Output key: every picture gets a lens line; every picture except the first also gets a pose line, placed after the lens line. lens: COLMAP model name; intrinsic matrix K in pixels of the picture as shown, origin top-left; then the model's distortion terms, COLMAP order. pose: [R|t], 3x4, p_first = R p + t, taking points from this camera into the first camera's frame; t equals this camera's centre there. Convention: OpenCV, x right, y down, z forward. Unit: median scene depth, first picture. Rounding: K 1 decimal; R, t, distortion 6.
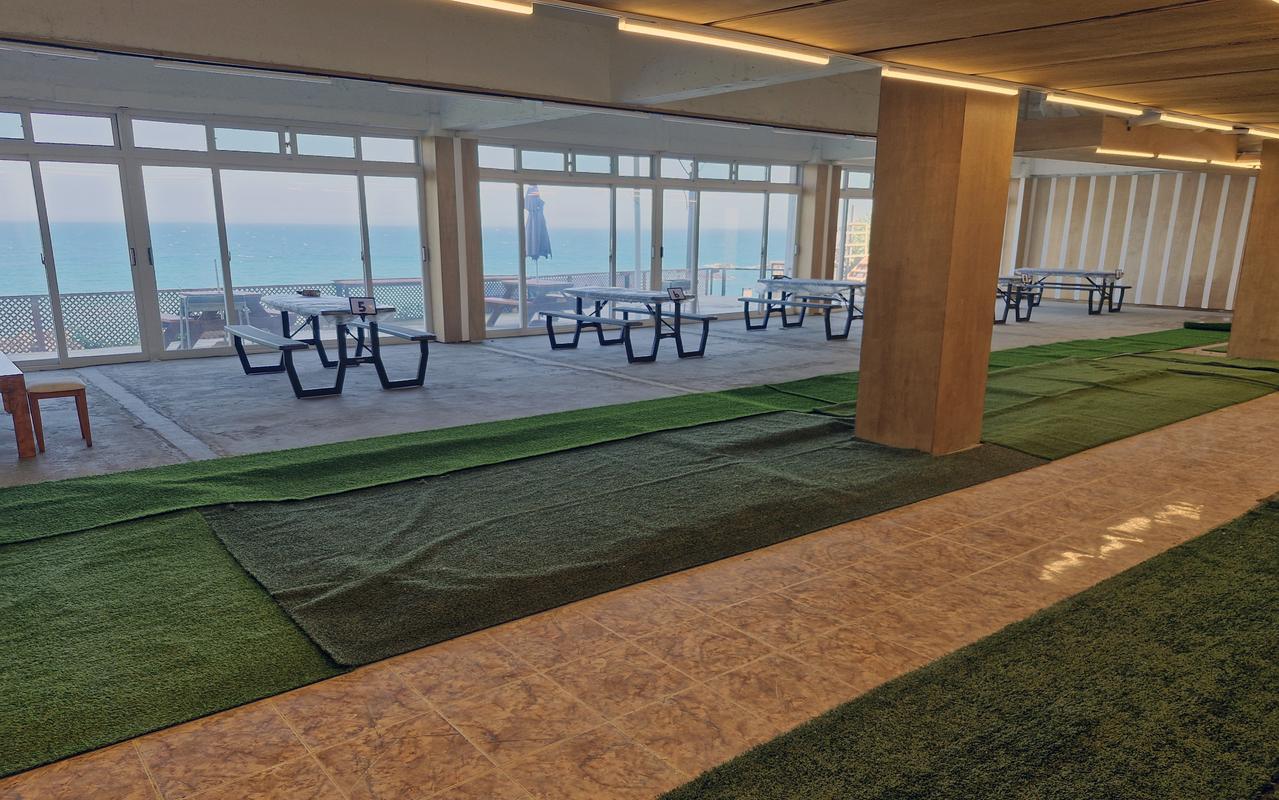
lens RADIAL K [[917.7, 0, 639.1], [0, 917.7, 471.7], [0, 0, 1]] dist [0.103192, -0.142749]
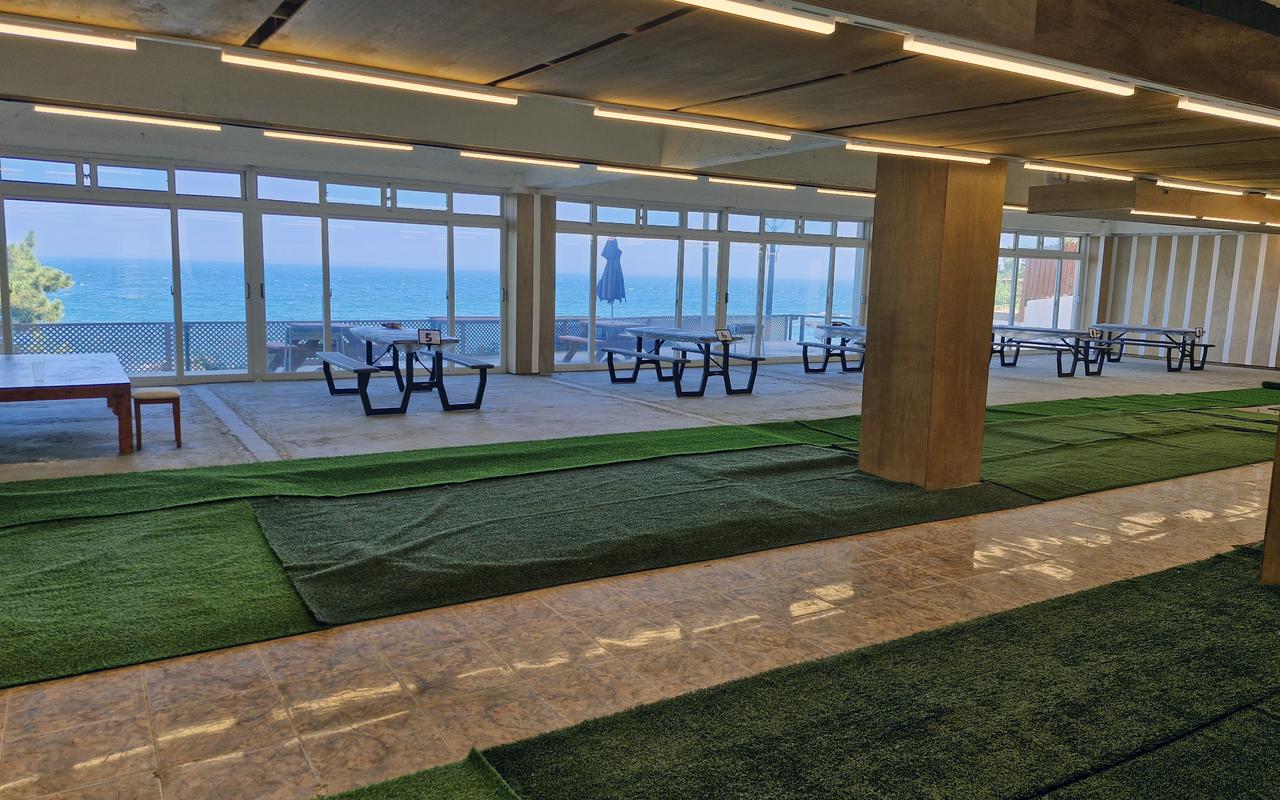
lens RADIAL K [[917.6, 0, 640.0], [0, 917.6, 400.0], [0, 0, 1]] dist [0.112424, -0.154296]
pose [[0.992267, 0.036801, -0.118537, 0.116564], [-0.051259, 0.991288, -0.121328, 0.026341], [0.113040, 0.126466, 0.985509, -0.090024]]
